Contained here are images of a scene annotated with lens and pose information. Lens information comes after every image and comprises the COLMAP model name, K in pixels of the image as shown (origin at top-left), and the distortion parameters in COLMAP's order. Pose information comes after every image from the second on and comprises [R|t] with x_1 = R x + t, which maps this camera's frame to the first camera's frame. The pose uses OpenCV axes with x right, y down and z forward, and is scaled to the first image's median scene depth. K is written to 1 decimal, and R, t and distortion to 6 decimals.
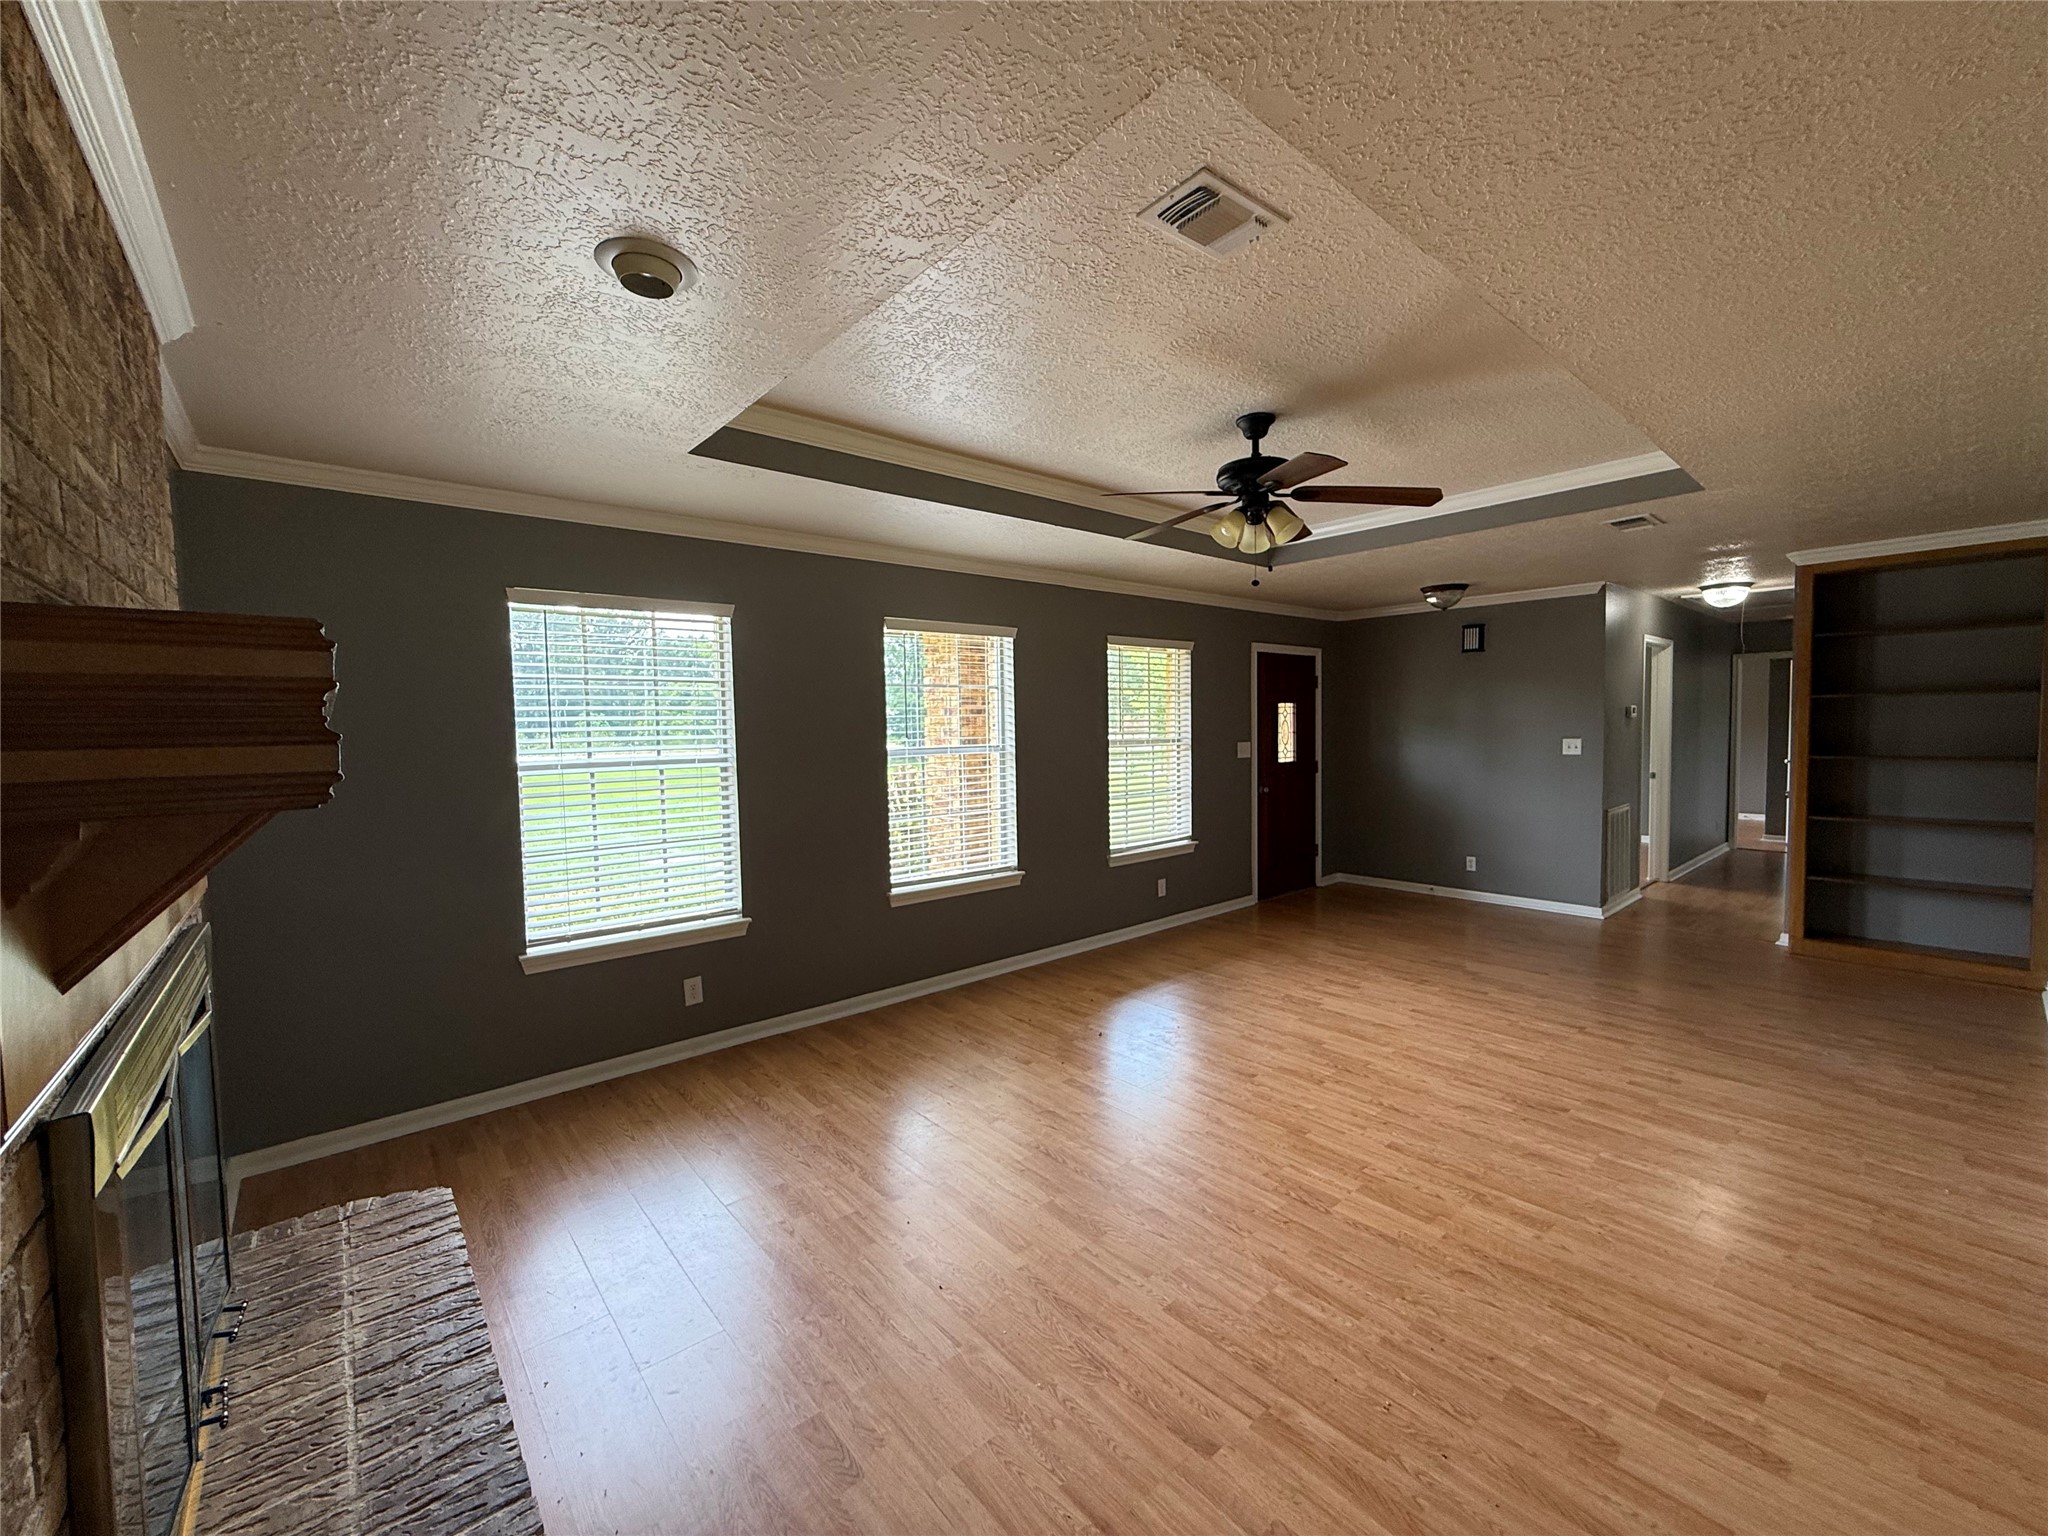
lens RADIAL K [[817.8, 0, 1020.7], [0, 817.8, 769.1], [0, 0, 1]] dist [0.001275, -0.000667]
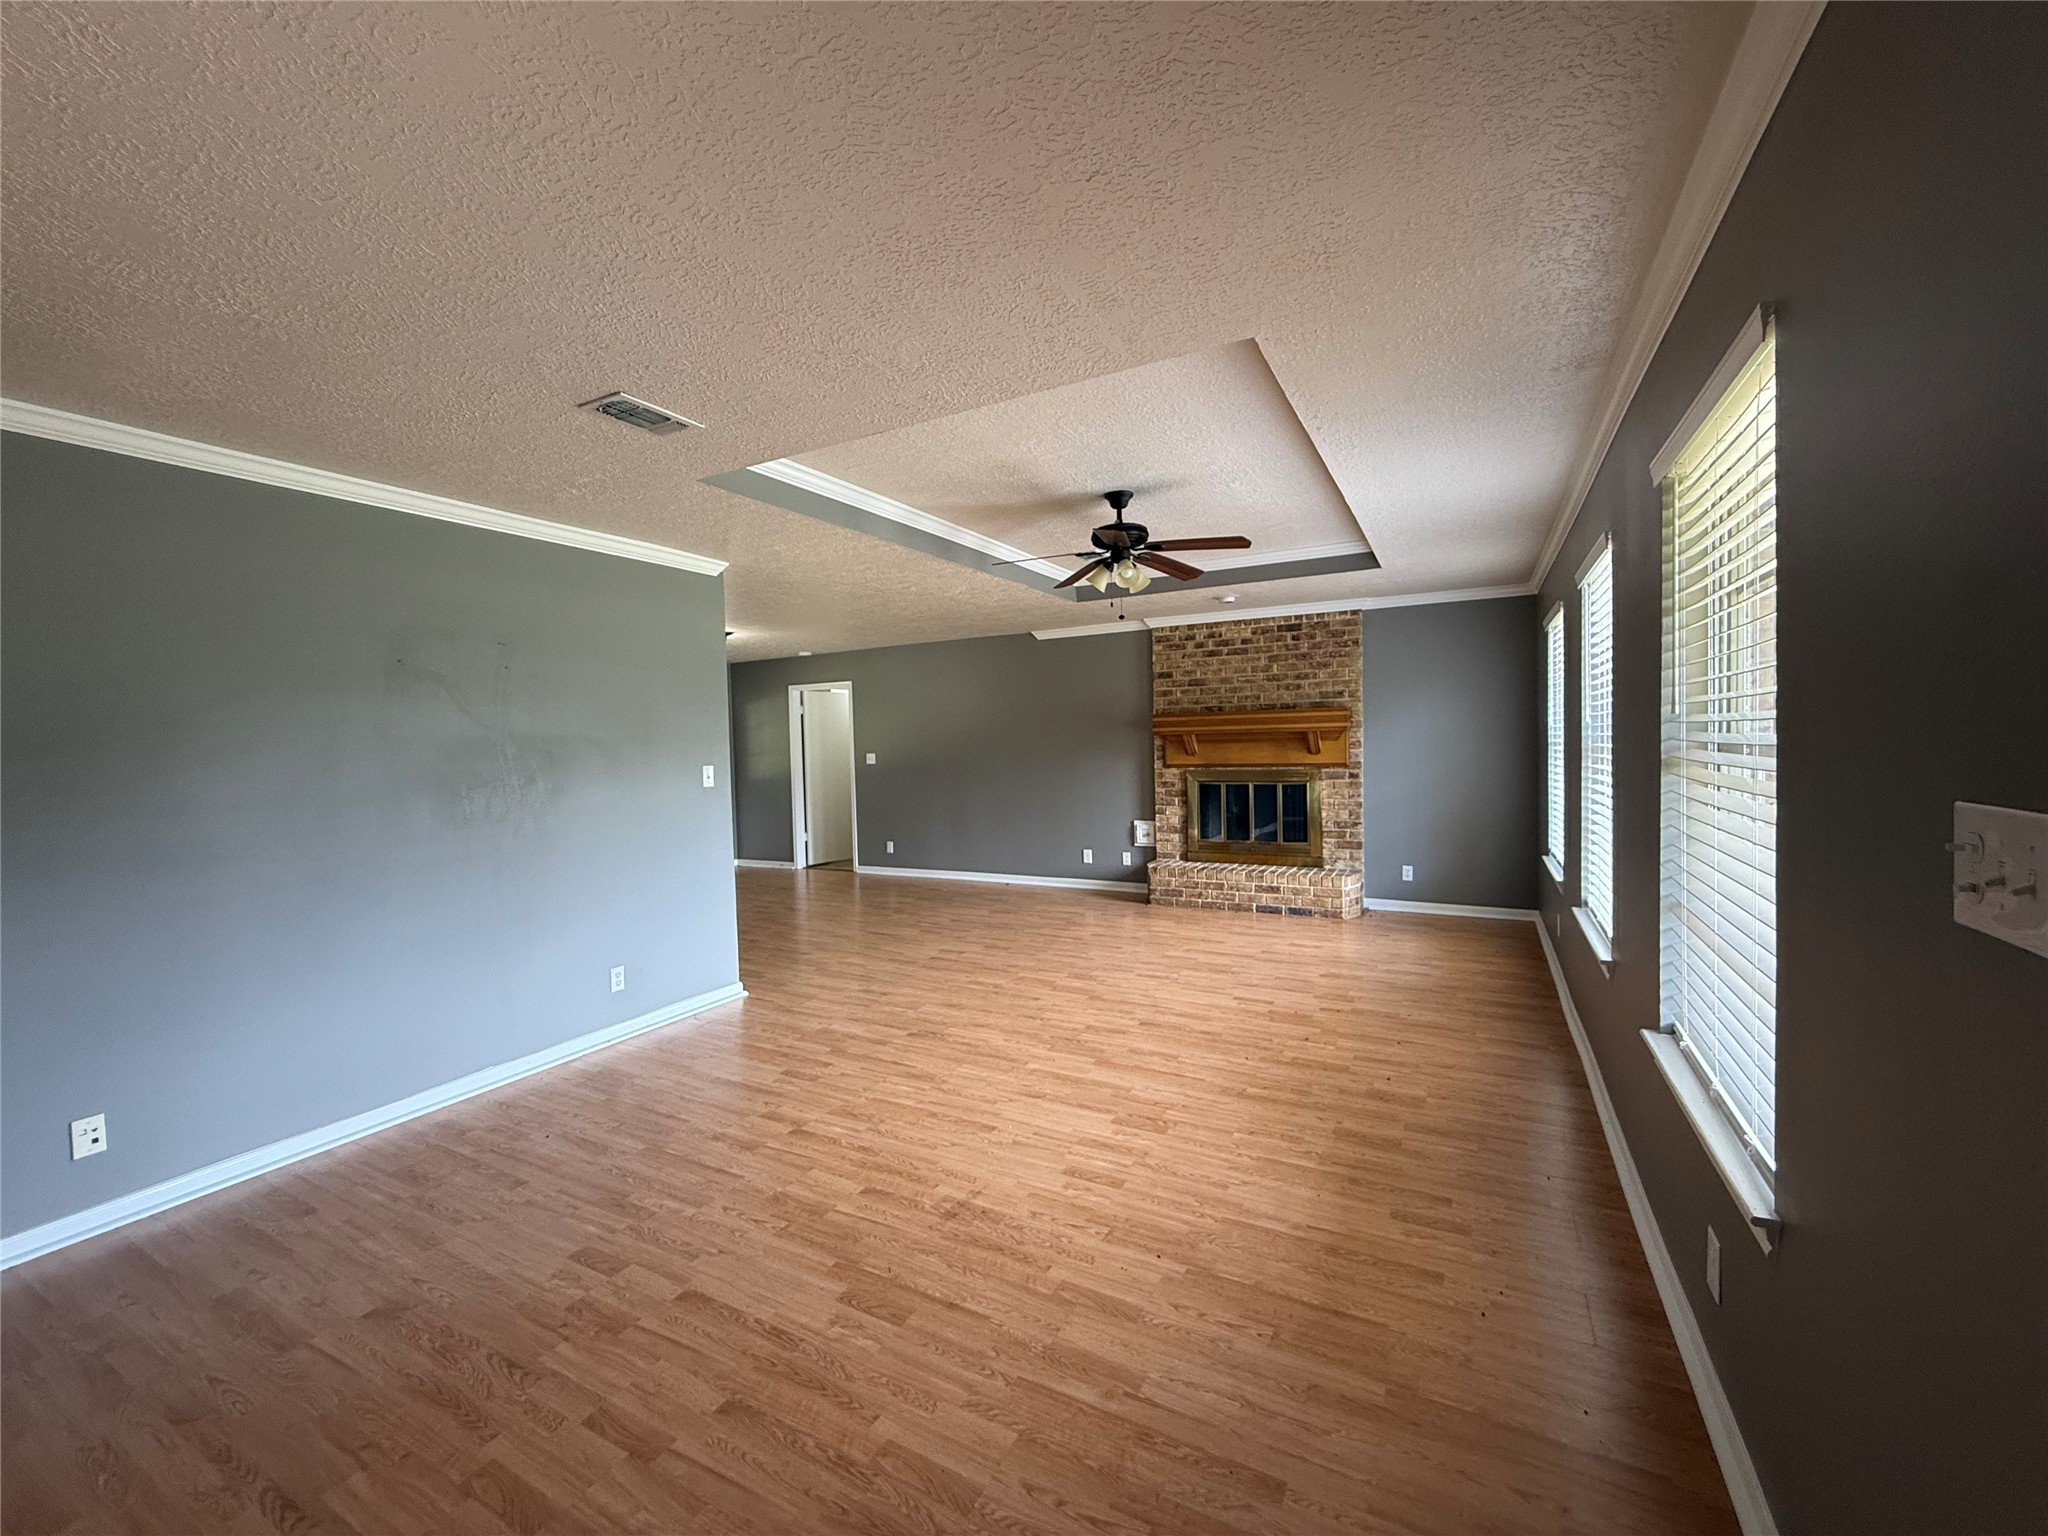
lens RADIAL K [[817.8, 0, 1020.7], [0, 817.8, 769.1], [0, 0, 1]] dist [0.001275, -0.000667]
pose [[-0.933875, 0.054366, -0.353443, 0.816439], [0.022661, 0.995386, 0.093235, -0.098301], [0.356881, 0.079060, -0.930798, 1.943933]]
